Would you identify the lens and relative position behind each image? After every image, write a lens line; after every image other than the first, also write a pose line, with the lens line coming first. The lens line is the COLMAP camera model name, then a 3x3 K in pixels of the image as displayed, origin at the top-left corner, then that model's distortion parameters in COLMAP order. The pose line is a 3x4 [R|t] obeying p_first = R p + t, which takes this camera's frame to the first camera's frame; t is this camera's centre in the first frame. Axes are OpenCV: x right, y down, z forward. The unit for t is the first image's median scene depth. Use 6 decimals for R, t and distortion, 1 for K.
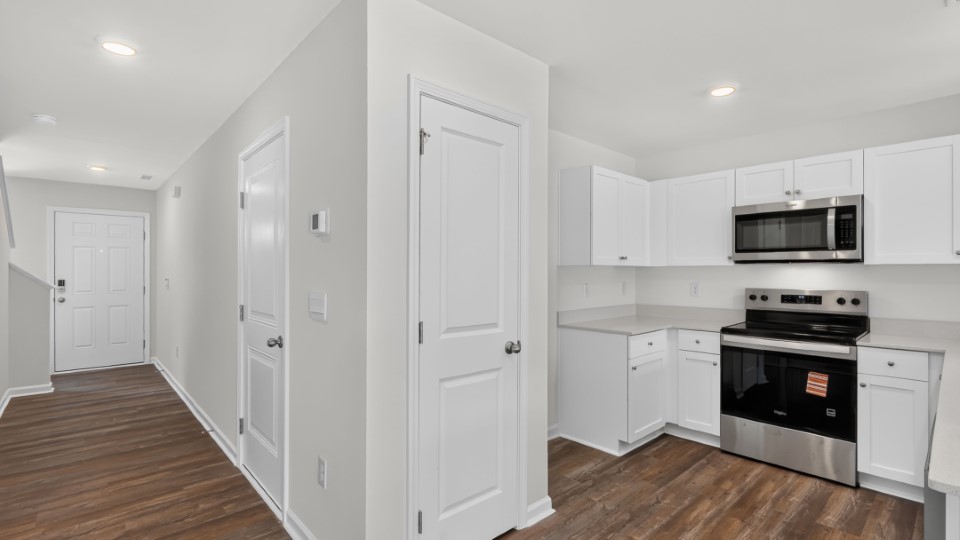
lens RADIAL K [[443.2, 0, 476.9], [0, 443.2, 272.4], [0, 0, 1]] dist [-0.012914, 0.003886]
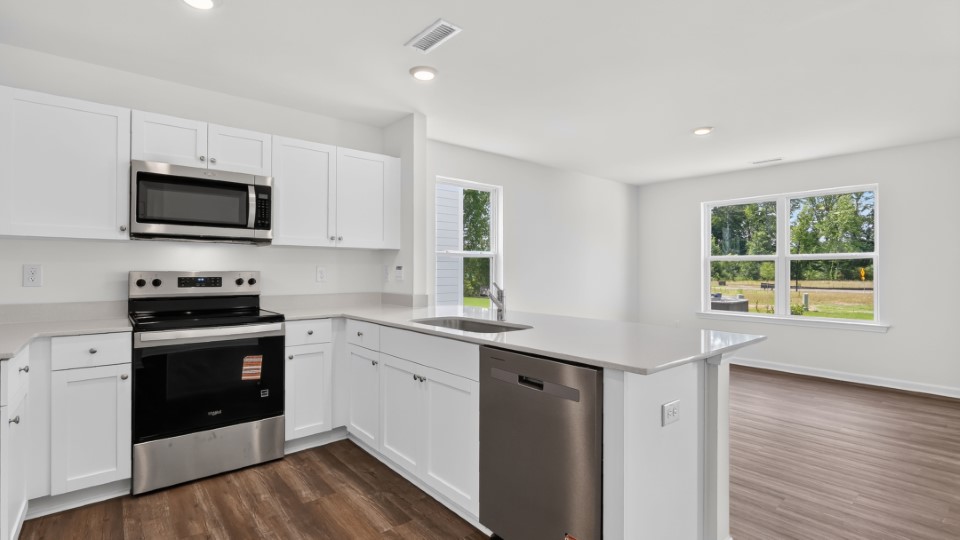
lens RADIAL K [[443.2, 0, 477.0], [0, 443.2, 267.3], [0, 0, 1]] dist [-0.012914, 0.003886]
pose [[0.036143, 0.003364, 0.999341, -0.147816], [-0.001568, 0.999993, -0.003309, 0.036355], [-0.999345, -0.001447, 0.036148, 0.444183]]
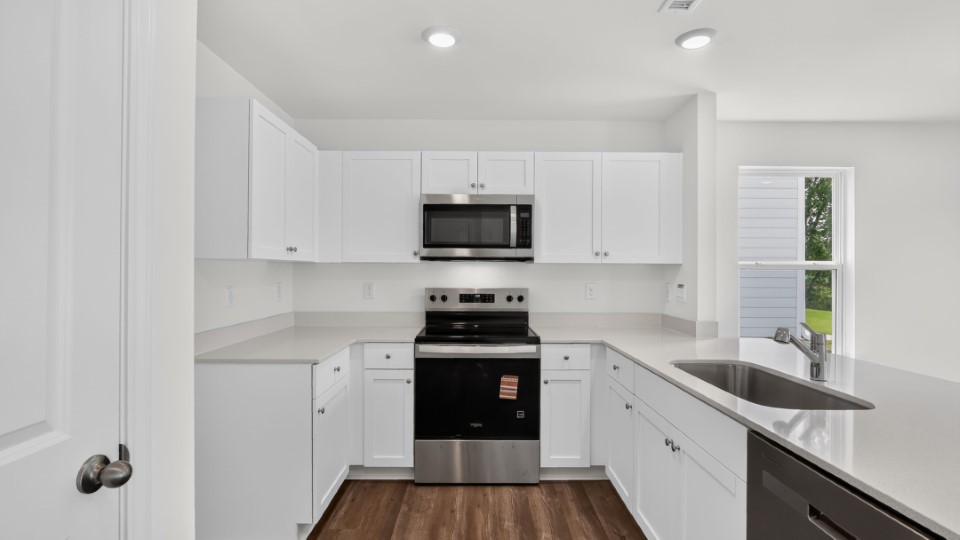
lens RADIAL K [[443.2, 0, 477.7], [0, 443.2, 270.9], [0, 0, 1]] dist [-0.012914, 0.003886]
pose [[0.668682, 0.000108, 0.743548, 0.011376], [-0.003364, 0.999990, 0.002880, -0.001905], [-0.743541, -0.004427, 0.668676, 0.376124]]
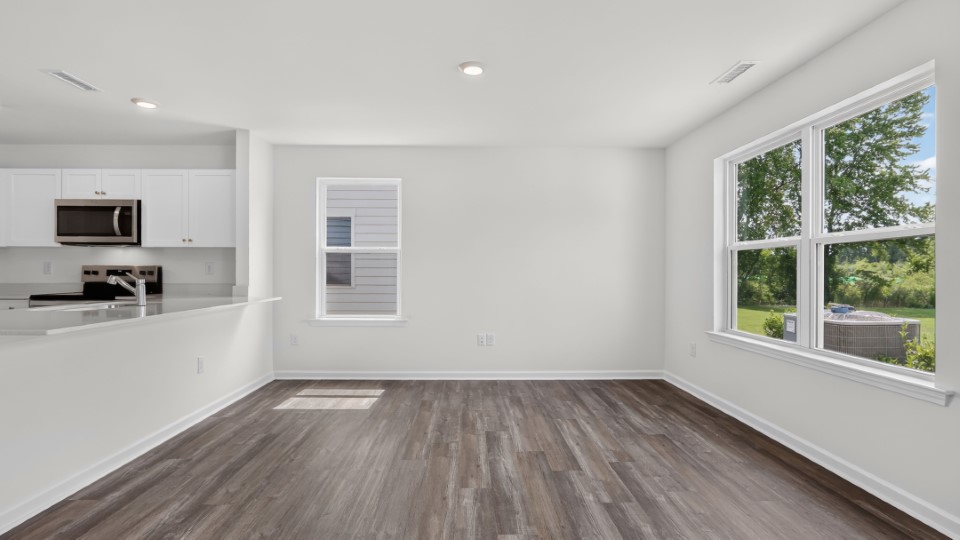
lens RADIAL K [[443.2, 0, 477.2], [0, 443.2, 263.3], [0, 0, 1]] dist [-0.012914, 0.003886]
pose [[0.653676, 0.011802, 0.756682, 0.467604], [-0.000907, 0.999890, -0.014812, 0.055692], [-0.756774, 0.008996, 0.653615, -0.787411]]
